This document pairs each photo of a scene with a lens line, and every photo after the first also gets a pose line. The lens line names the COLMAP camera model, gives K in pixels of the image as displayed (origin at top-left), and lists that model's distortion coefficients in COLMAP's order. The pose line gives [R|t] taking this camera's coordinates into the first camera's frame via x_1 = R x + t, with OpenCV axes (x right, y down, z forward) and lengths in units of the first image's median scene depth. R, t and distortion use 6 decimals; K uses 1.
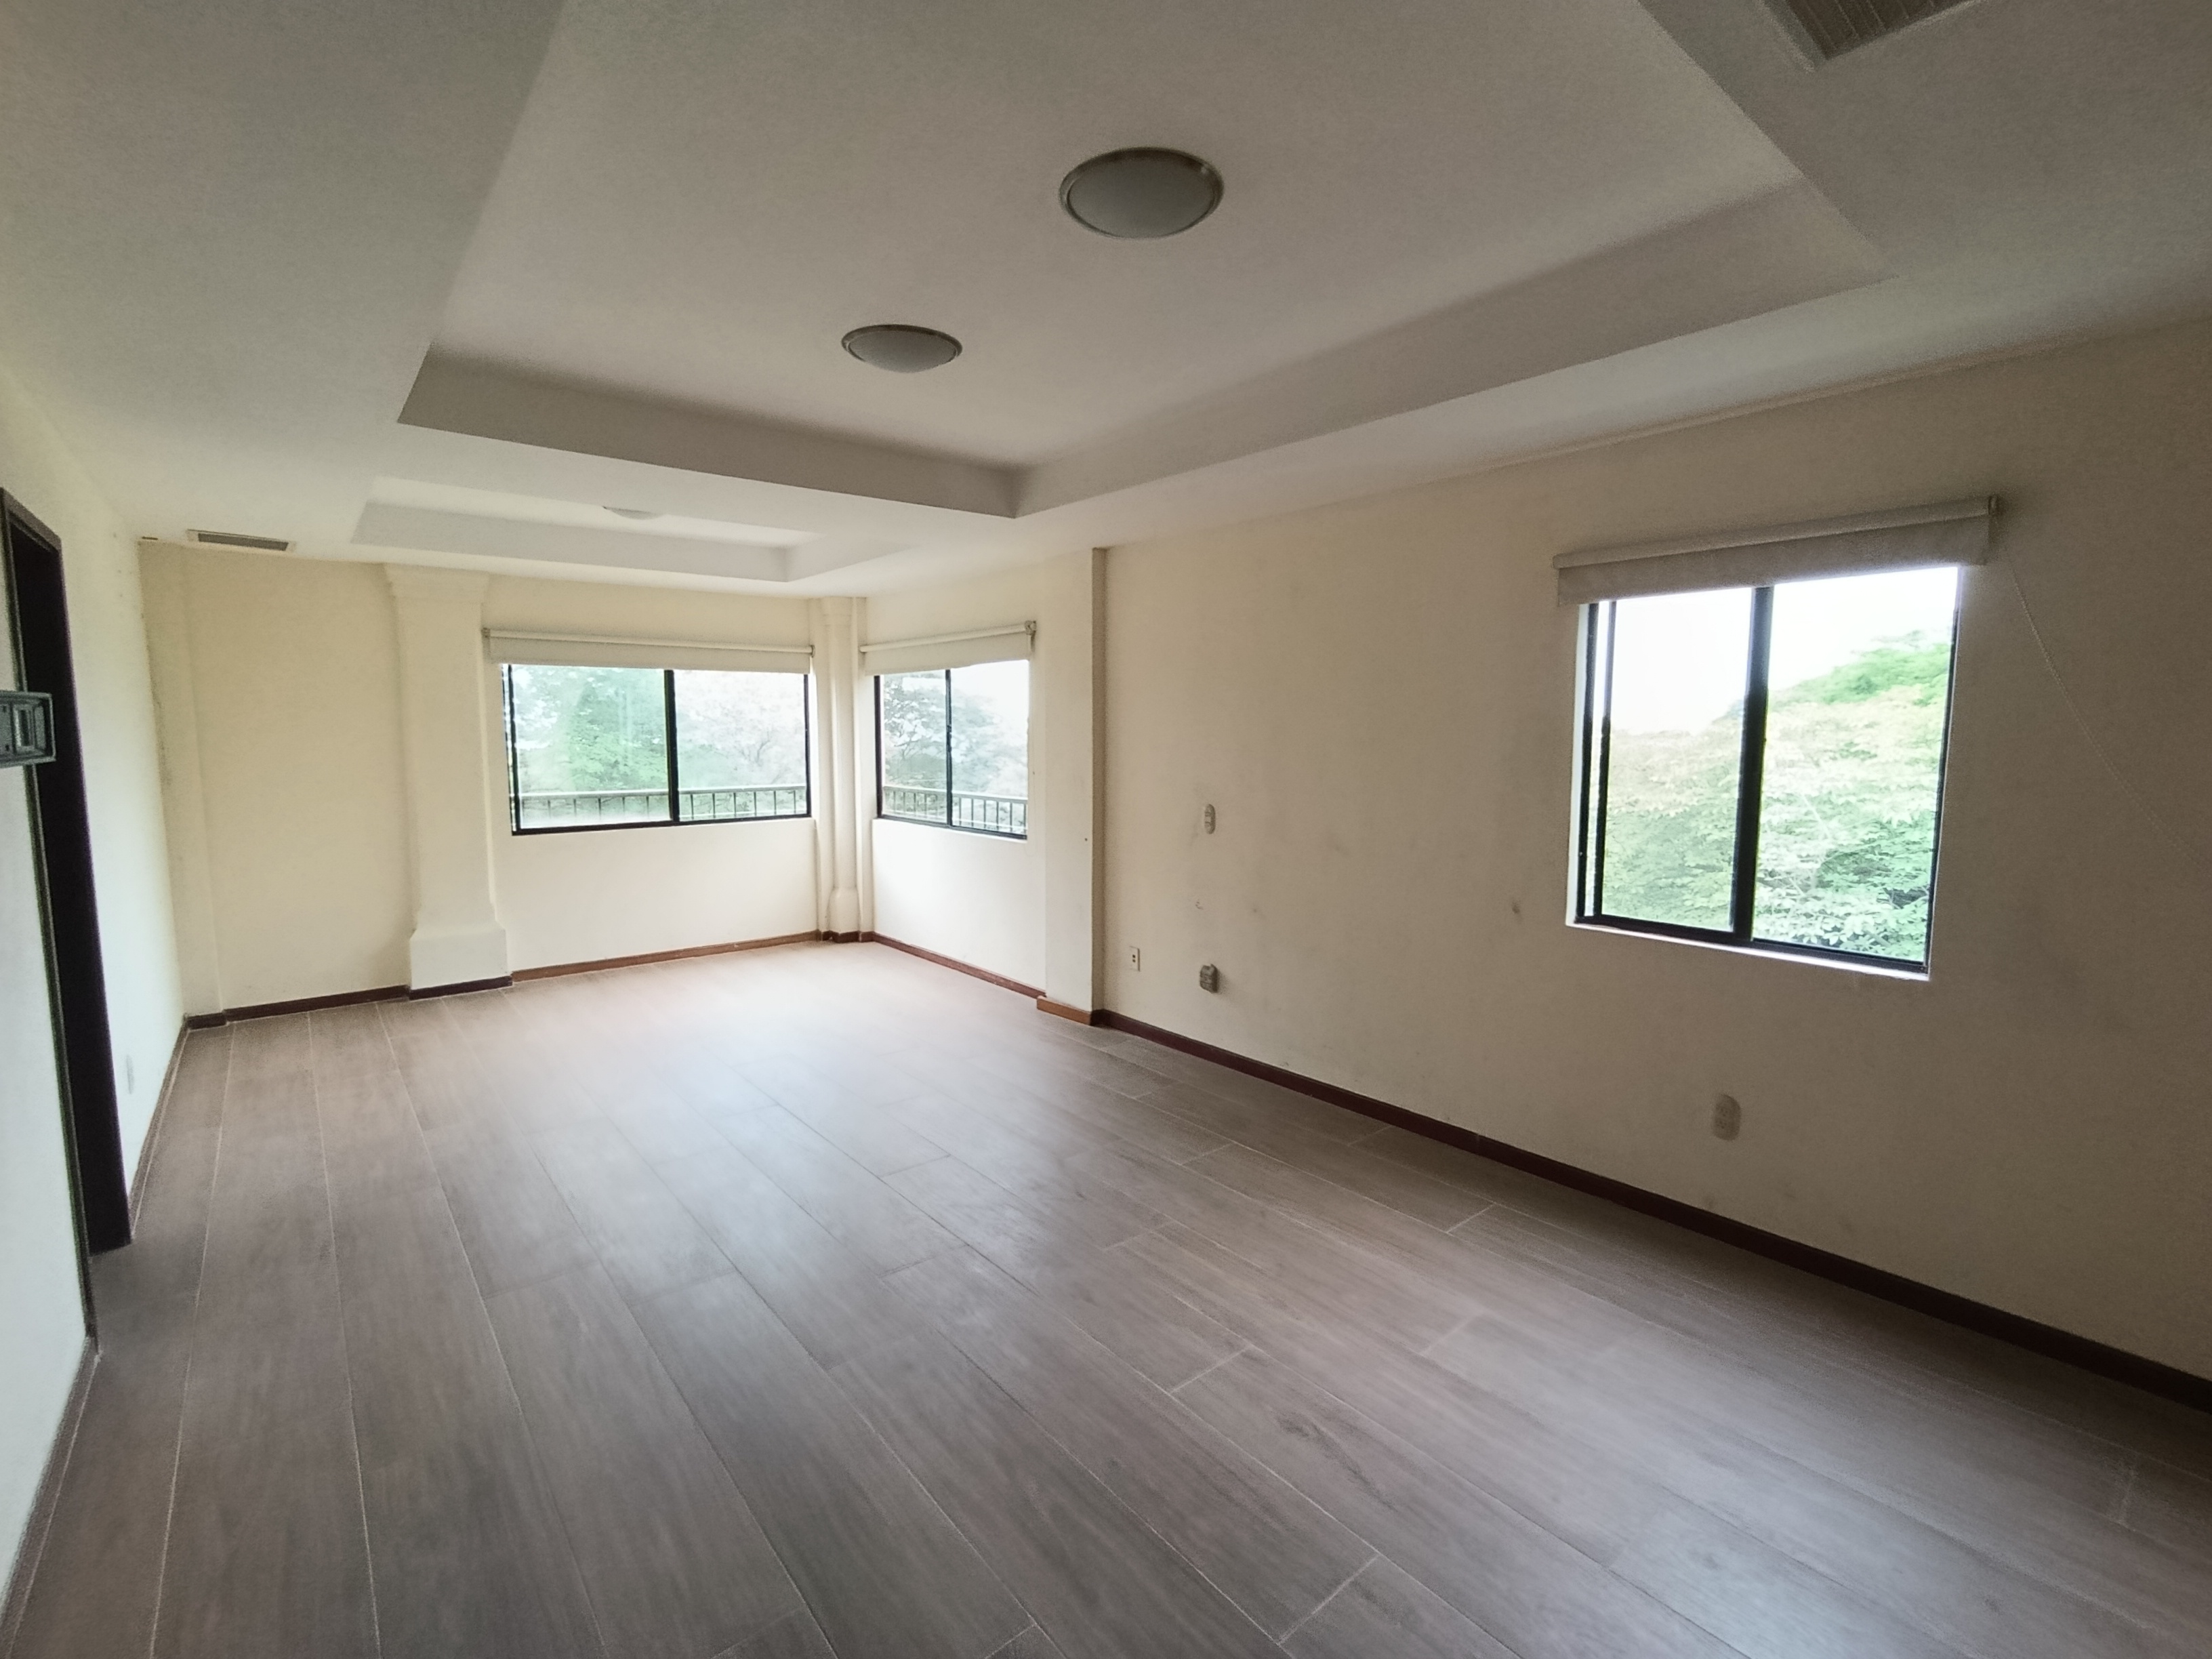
lens RADIAL K [[996.2, 0, 1096.3], [0, 996.2, 828.1], [0, 0, 1]] dist [-0.000851, -0.000075]
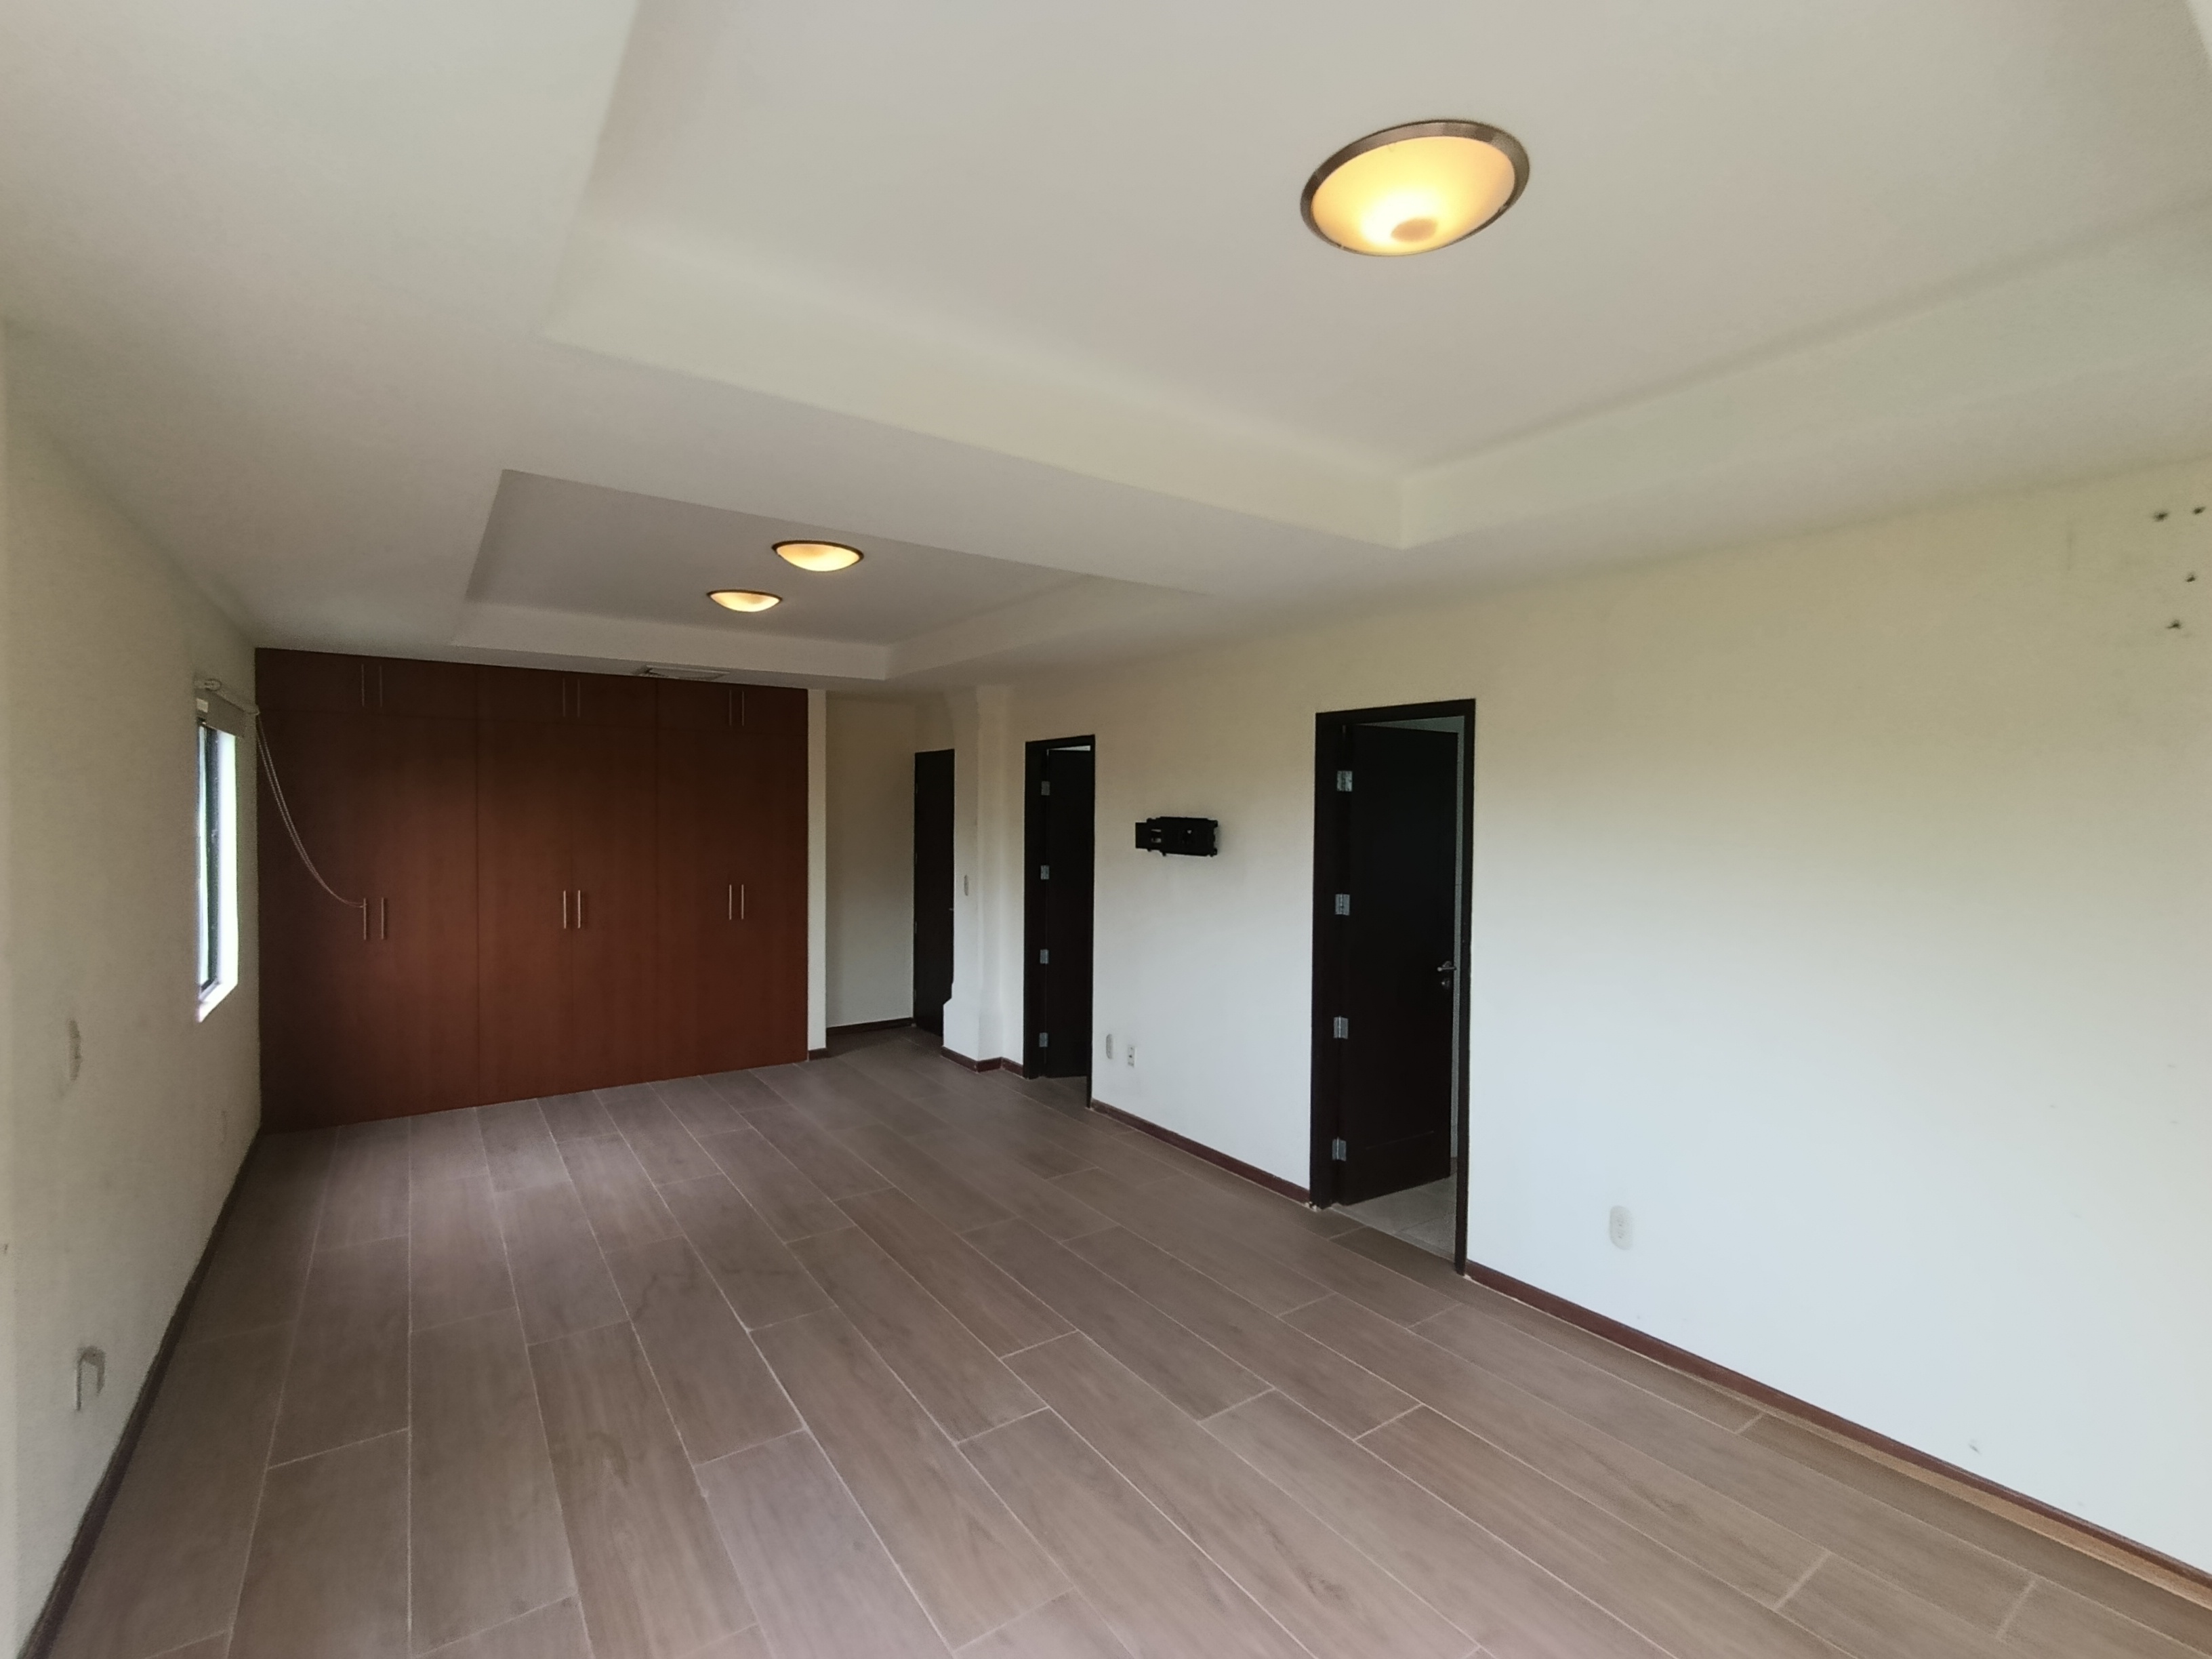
lens RADIAL K [[996.2, 0, 1096.3], [0, 996.2, 828.1], [0, 0, 1]] dist [-0.000851, -0.000075]
pose [[-0.996548, -0.014208, 0.081797, -0.629670], [-0.004047, 0.992390, 0.123067, -0.268278], [-0.082923, 0.122311, -0.989022, 2.192964]]
